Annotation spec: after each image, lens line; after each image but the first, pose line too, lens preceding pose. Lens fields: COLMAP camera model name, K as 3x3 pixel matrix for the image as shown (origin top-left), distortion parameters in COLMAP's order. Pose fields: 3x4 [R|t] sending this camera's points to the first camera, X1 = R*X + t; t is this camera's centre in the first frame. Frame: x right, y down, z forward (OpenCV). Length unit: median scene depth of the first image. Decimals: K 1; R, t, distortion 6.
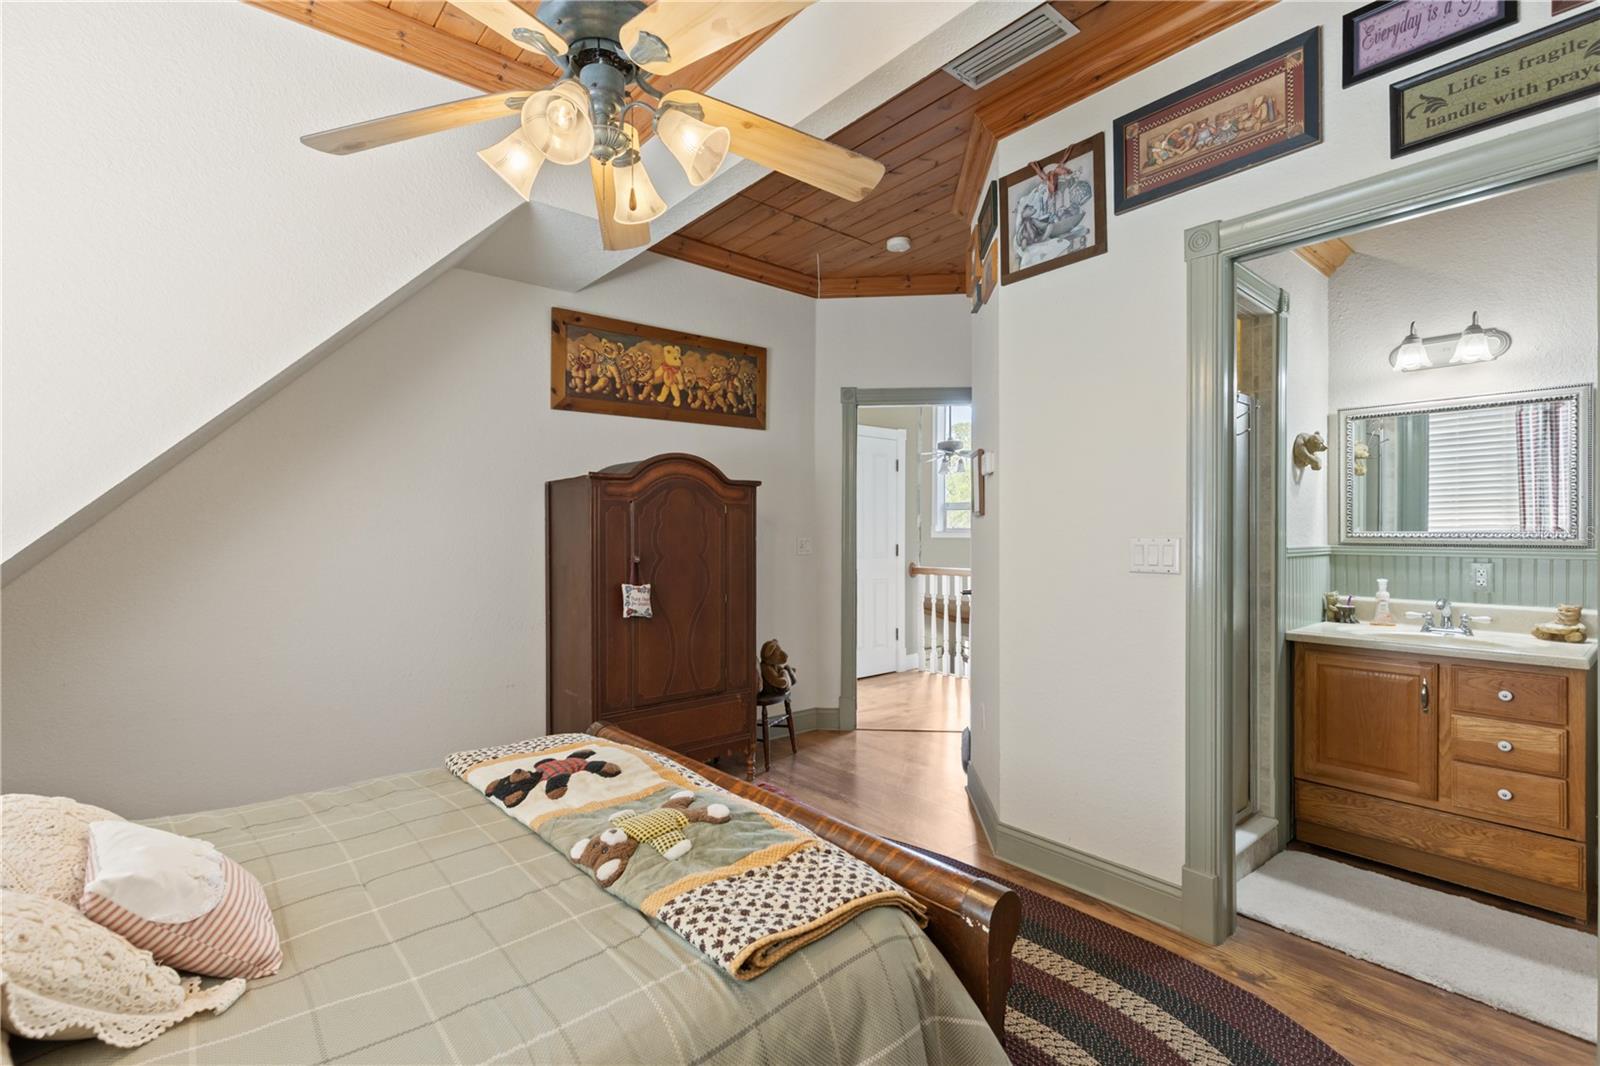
lens RADIAL K [[726.1, 0, 803.4], [0, 726.1, 531.0], [0, 0, 1]] dist [0.006154, 0.000664]
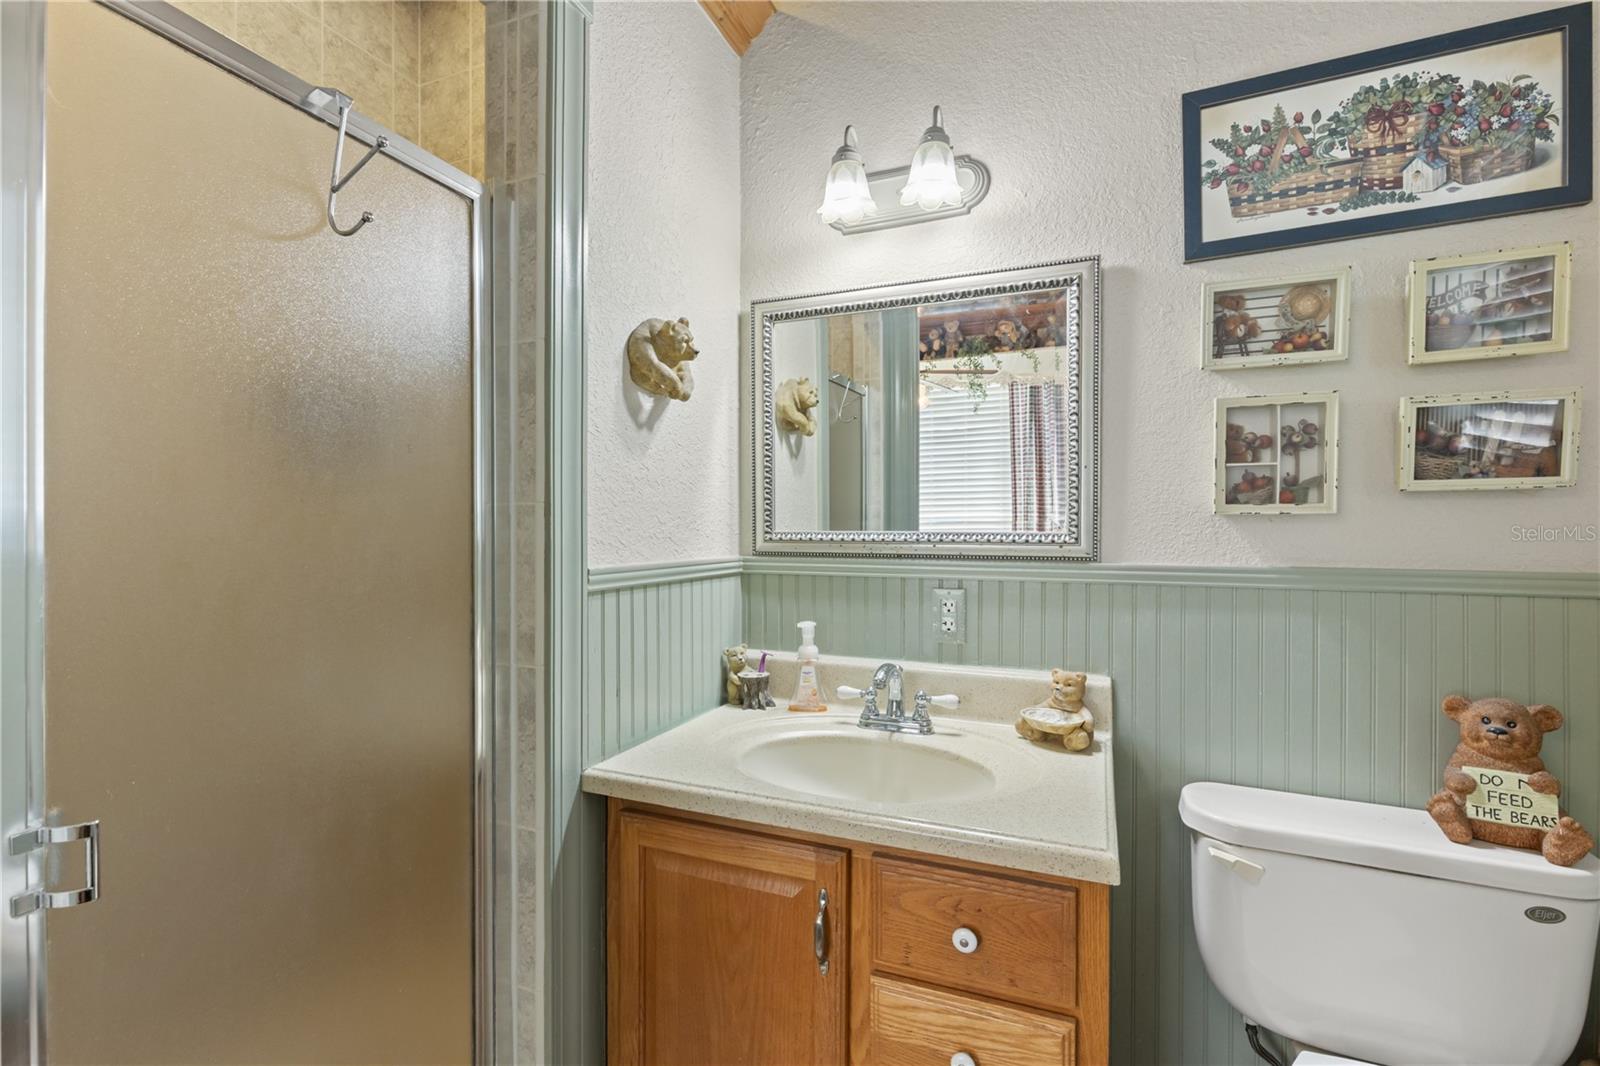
lens RADIAL K [[726.1, 0, 794.5], [0, 726.1, 533.3], [0, 0, 1]] dist [0.006154, 0.000664]
pose [[0.887189, -0.002724, 0.461398, 0.580691], [-0.000267, 0.999979, 0.006417, -0.000660], [-0.461406, -0.005817, 0.887170, 0.577495]]
